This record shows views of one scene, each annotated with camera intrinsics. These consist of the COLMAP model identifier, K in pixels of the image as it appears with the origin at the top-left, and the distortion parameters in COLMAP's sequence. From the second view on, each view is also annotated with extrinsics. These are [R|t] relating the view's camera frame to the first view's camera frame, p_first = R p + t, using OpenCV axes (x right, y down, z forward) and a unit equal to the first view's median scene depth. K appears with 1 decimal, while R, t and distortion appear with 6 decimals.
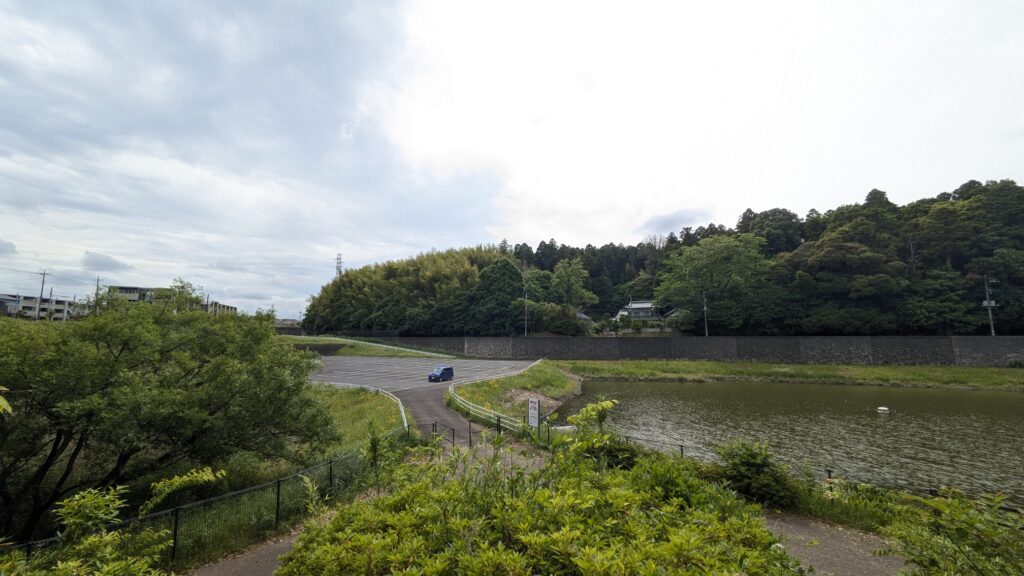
lens RADIAL K [[394.8, 0, 514.1], [0, 394.8, 286.9], [0, 0, 1]] dist [-0.007109, 0.000712]
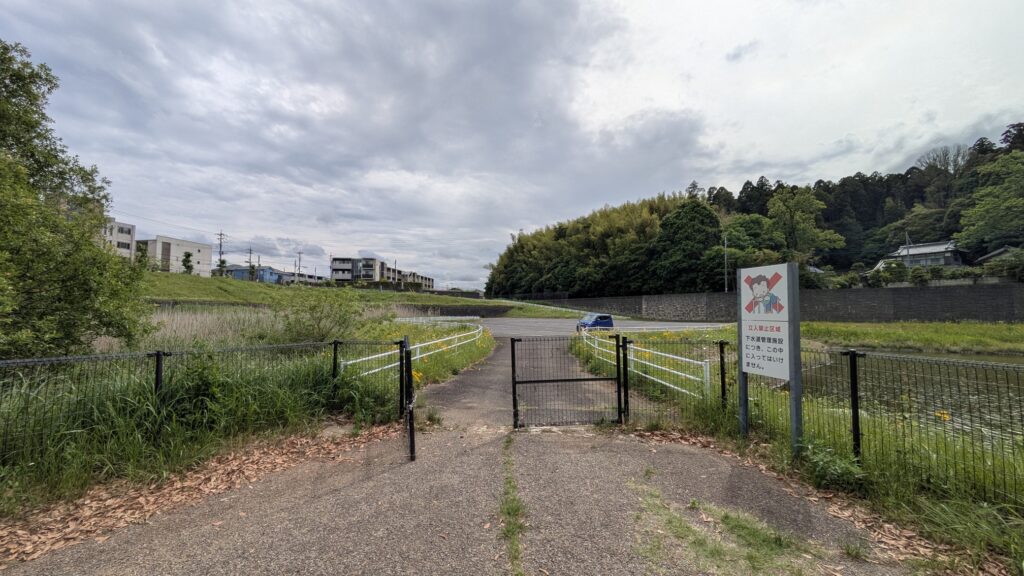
lens RADIAL K [[394.8, 0, 512.1], [0, 394.8, 292.2], [0, 0, 1]] dist [-0.007109, 0.000712]
pose [[0.892283, -0.023361, -0.450871, 0.002760], [0.056286, 0.996625, 0.059752, 0.039285], [0.447954, -0.078694, 0.890587, 0.103172]]
